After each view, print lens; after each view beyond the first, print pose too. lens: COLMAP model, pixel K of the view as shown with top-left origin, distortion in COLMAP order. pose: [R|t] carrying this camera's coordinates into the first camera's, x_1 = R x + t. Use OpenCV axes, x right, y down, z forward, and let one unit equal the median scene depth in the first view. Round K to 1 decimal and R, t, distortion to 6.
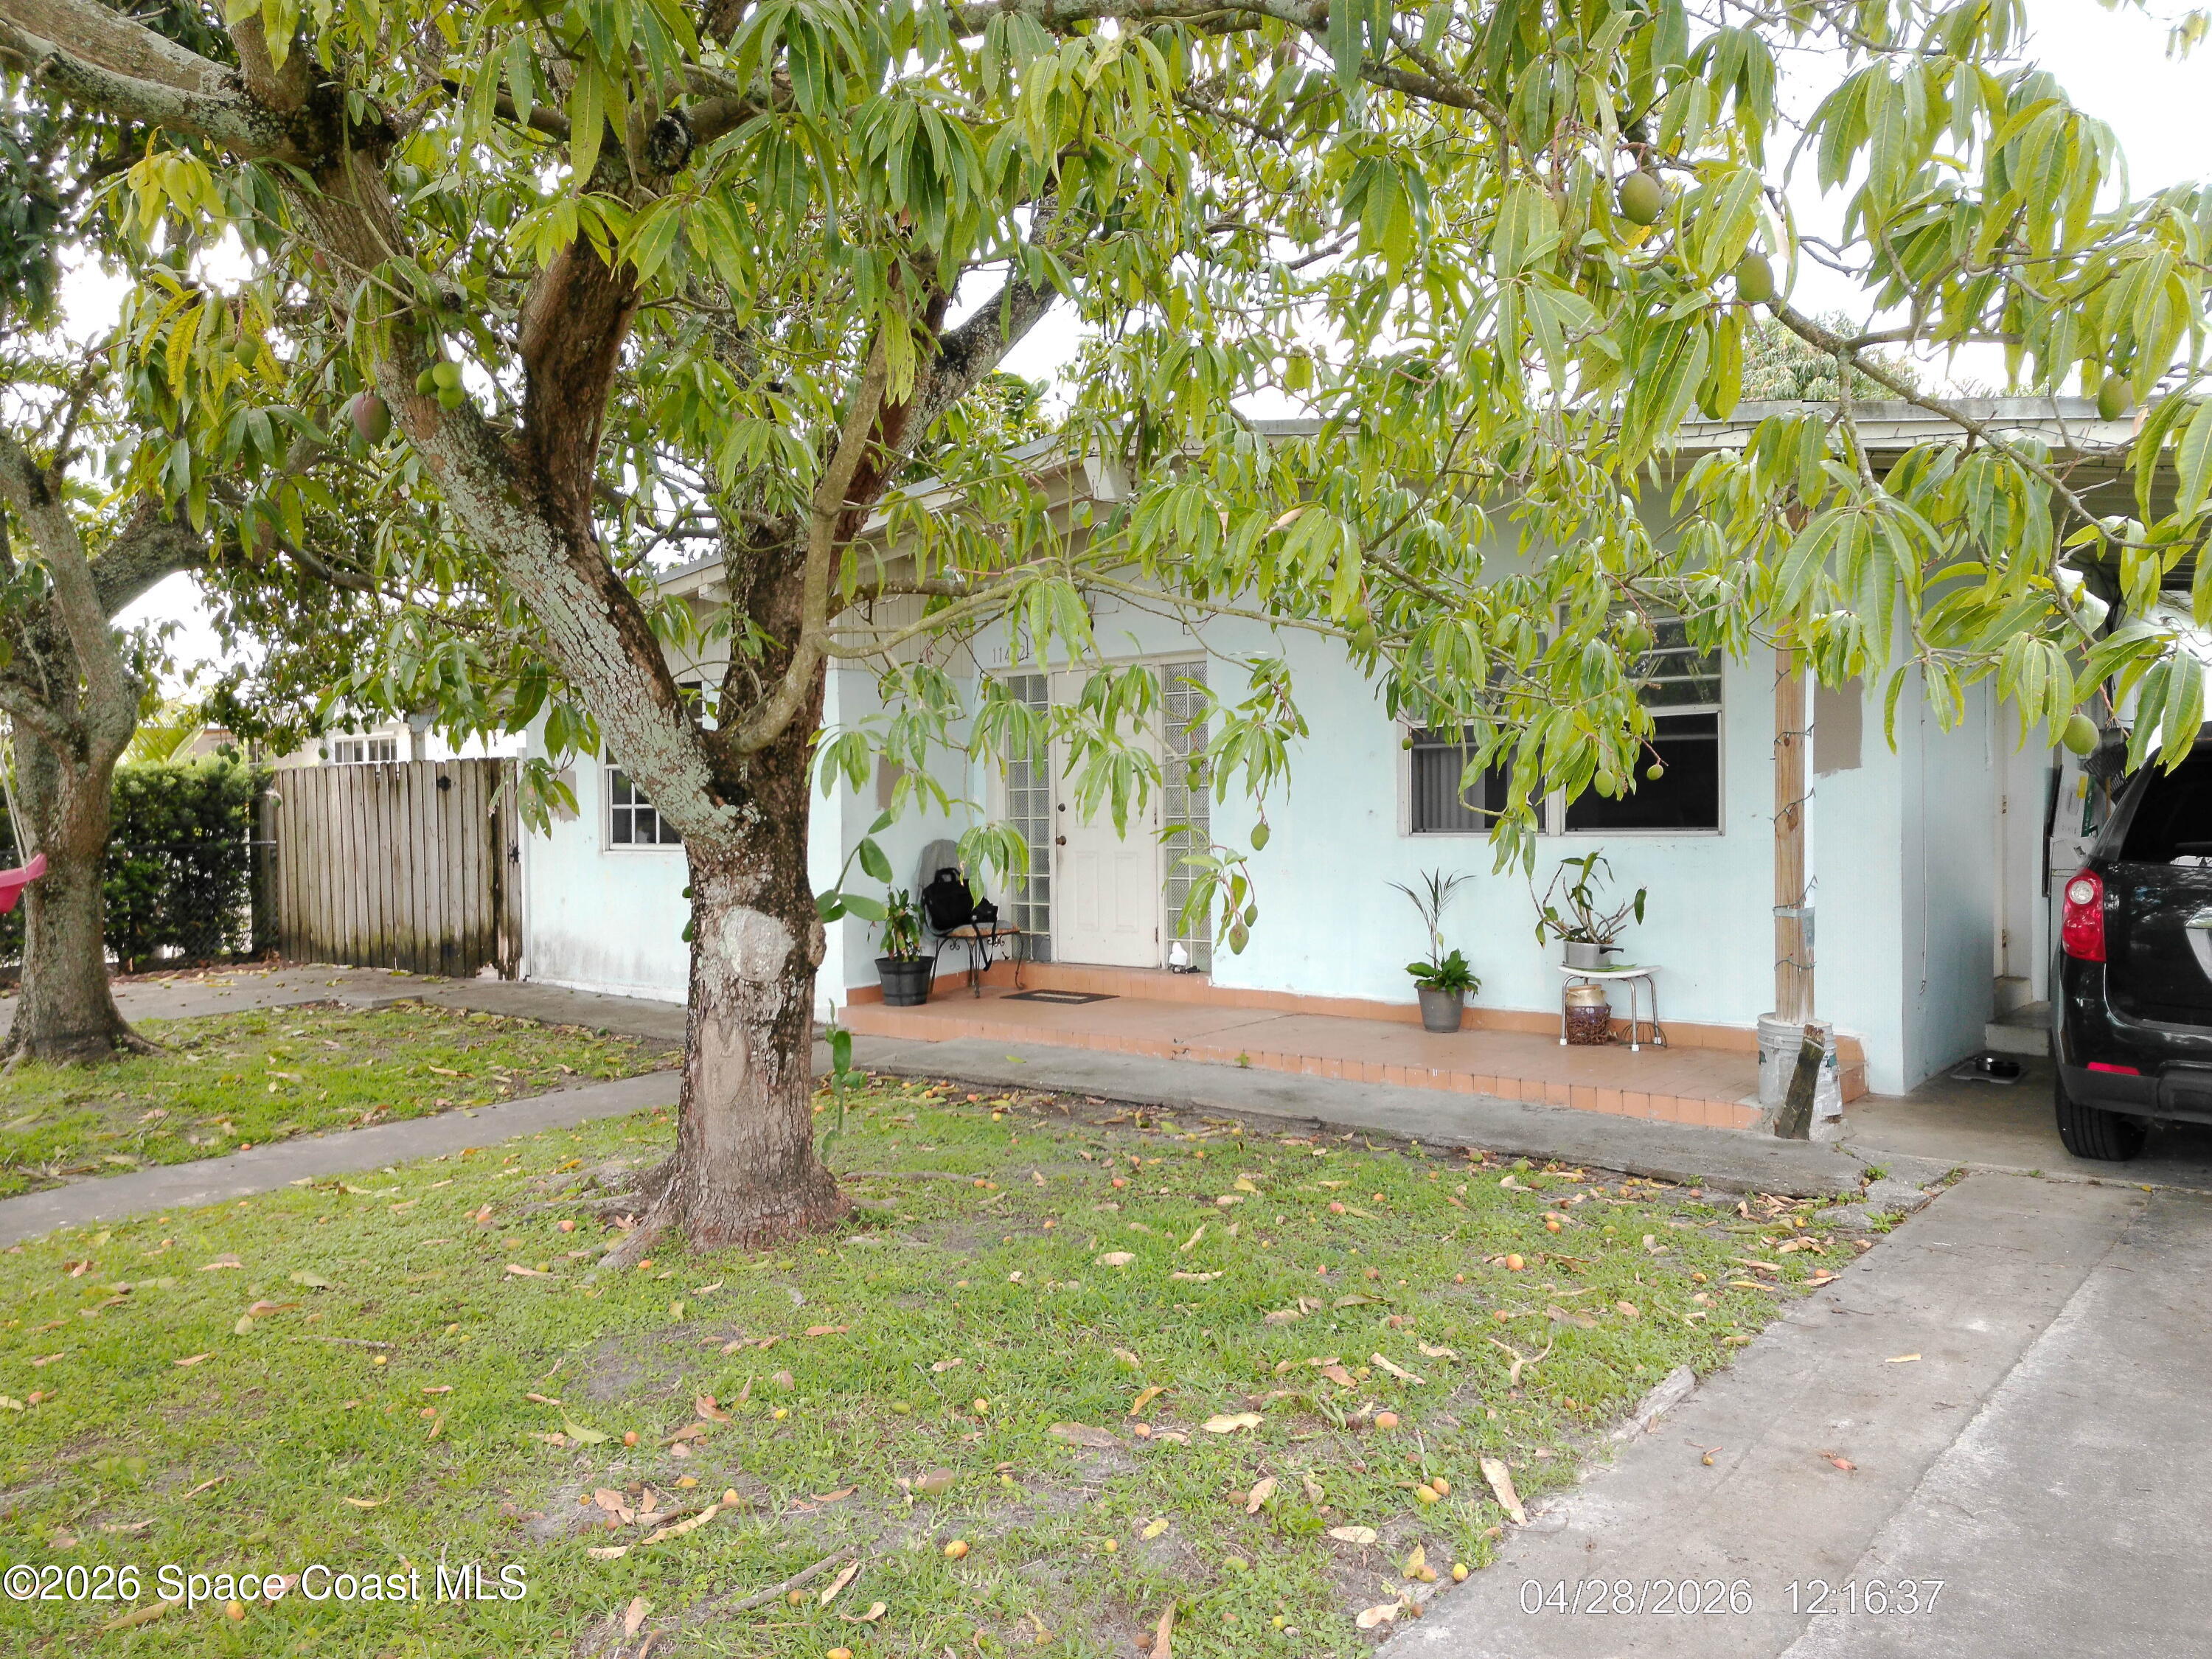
lens RADIAL K [[1646.0, 0, 1113.2], [0, 1646.0, 819.8], [0, 0, 1]] dist [0.122608, -0.144389]
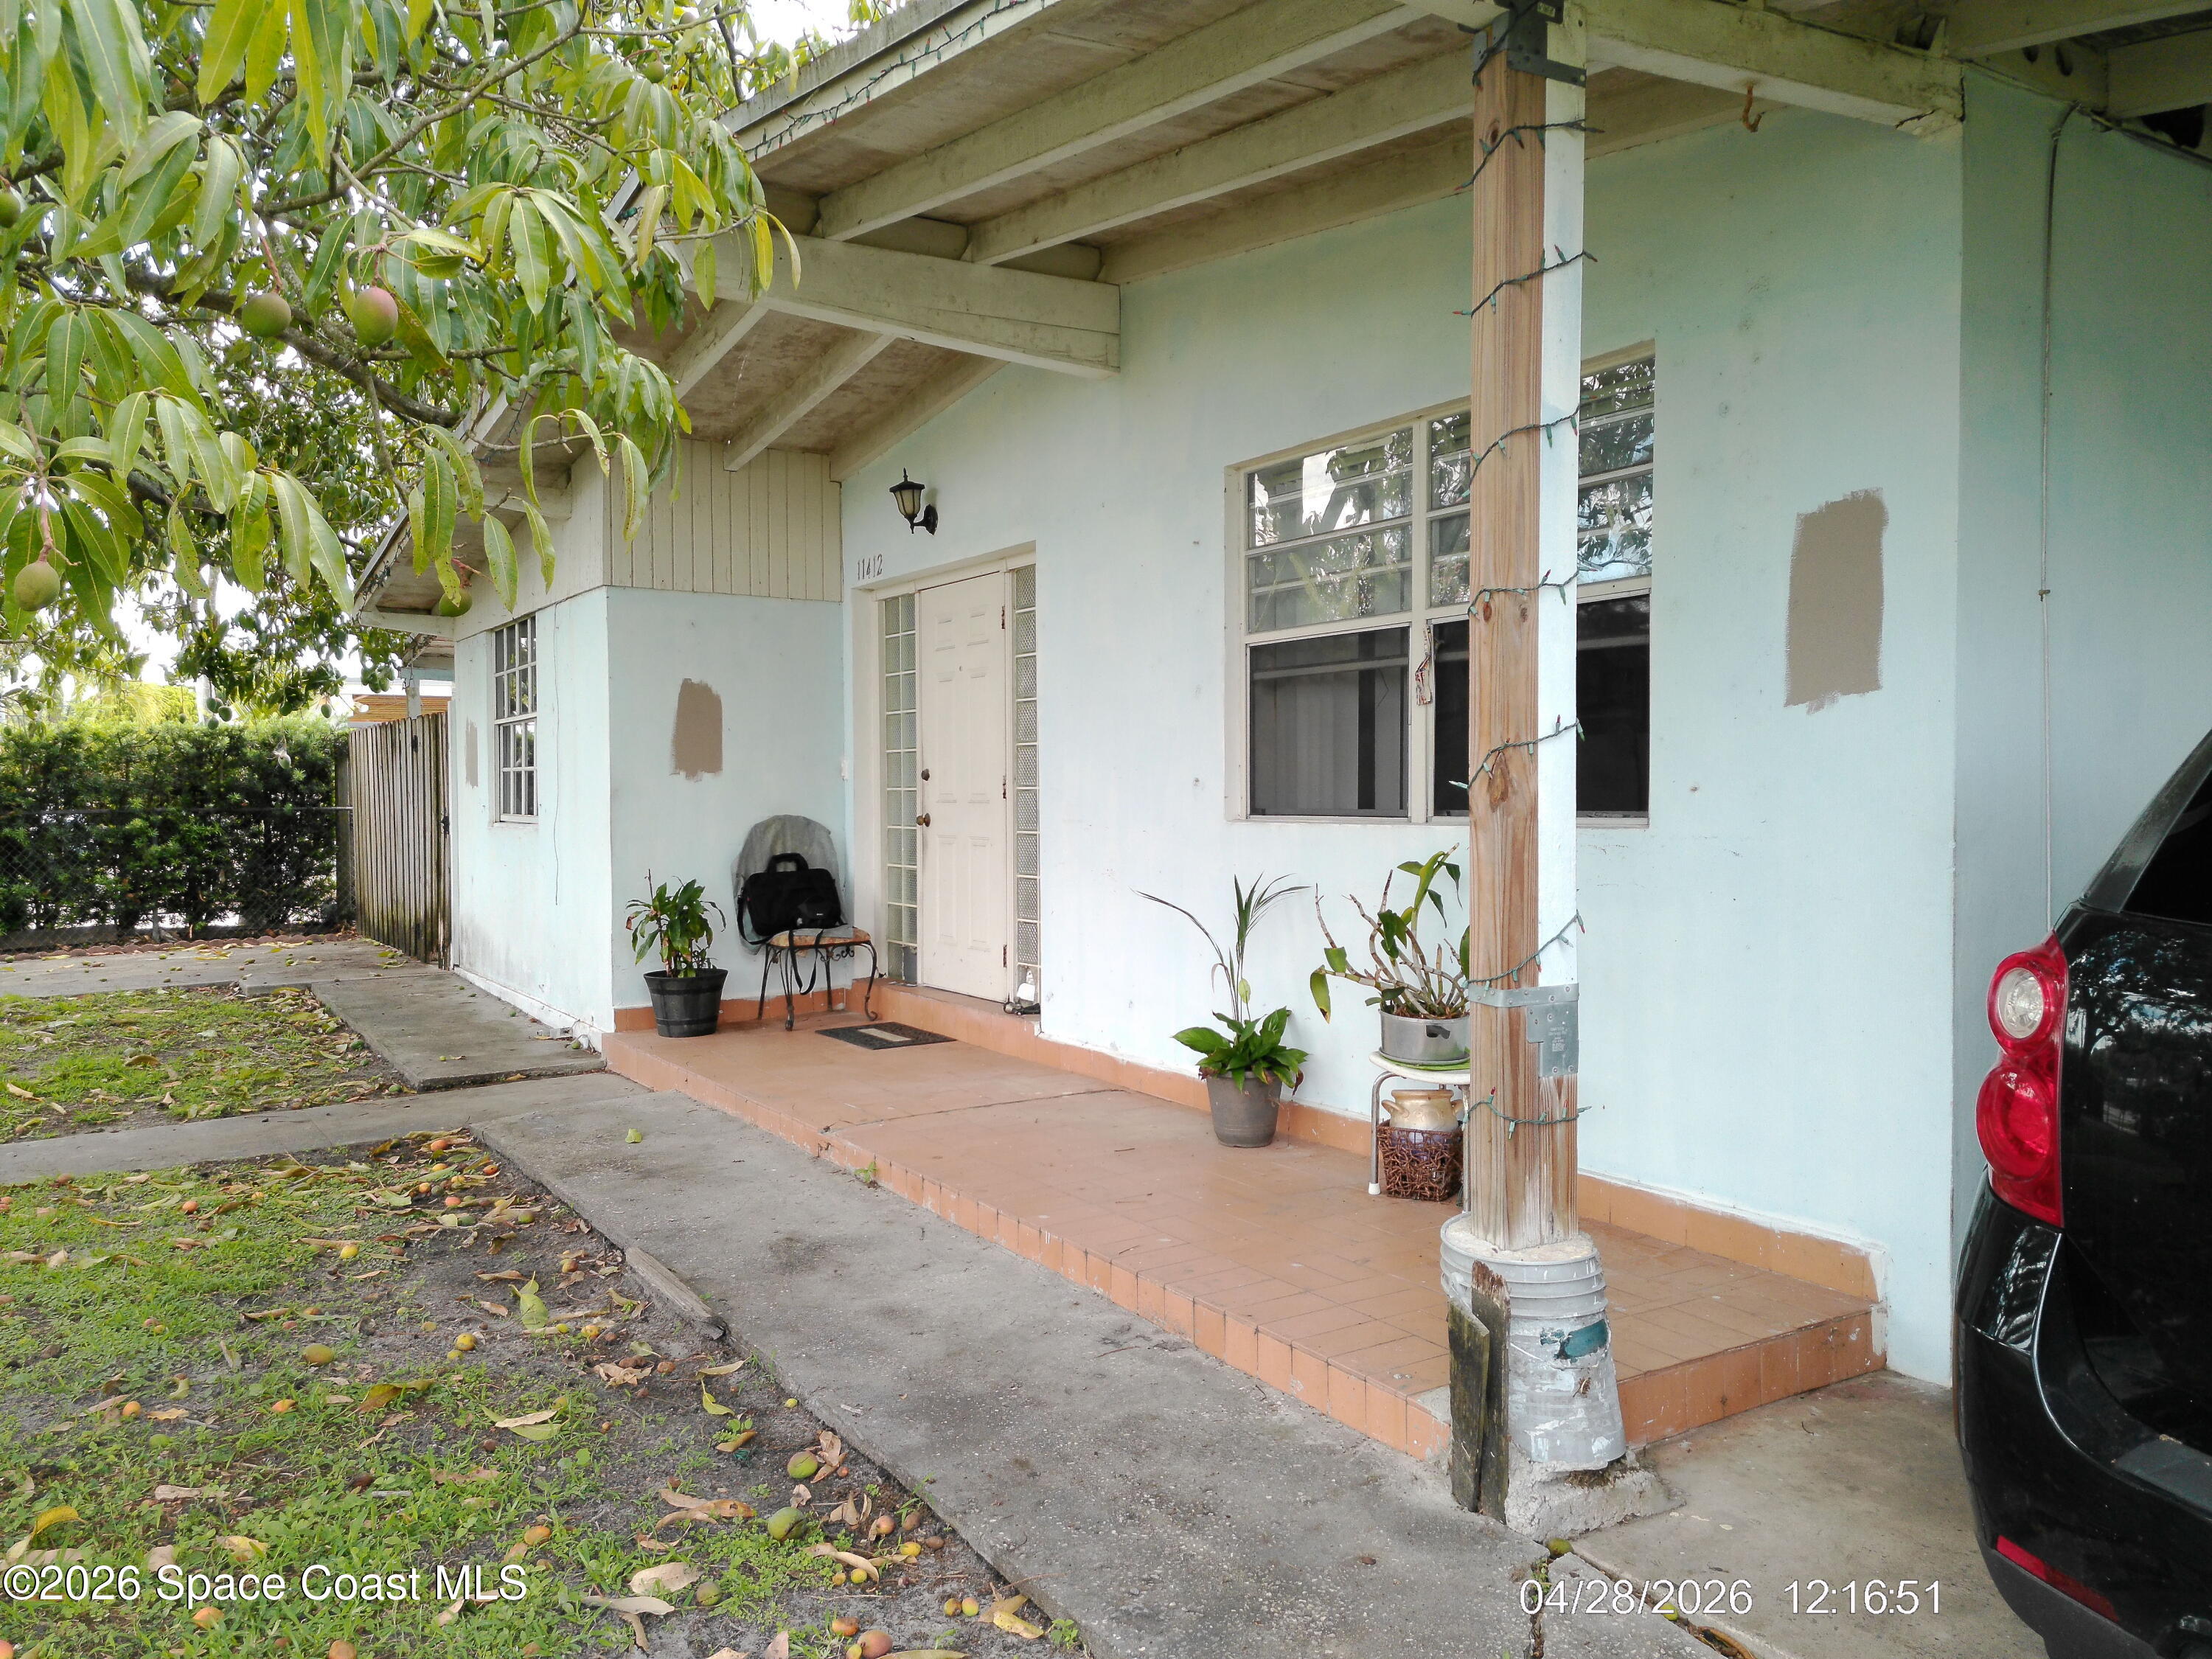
lens RADIAL K [[1646.0, 0, 1113.2], [0, 1646.0, 819.8], [0, 0, 1]] dist [0.122608, -0.144389]
pose [[0.953400, 0.018175, -0.301162, 0.281620], [-0.015300, 0.999812, 0.011903, 0.003014], [0.301322, -0.006740, 0.953499, 0.350101]]
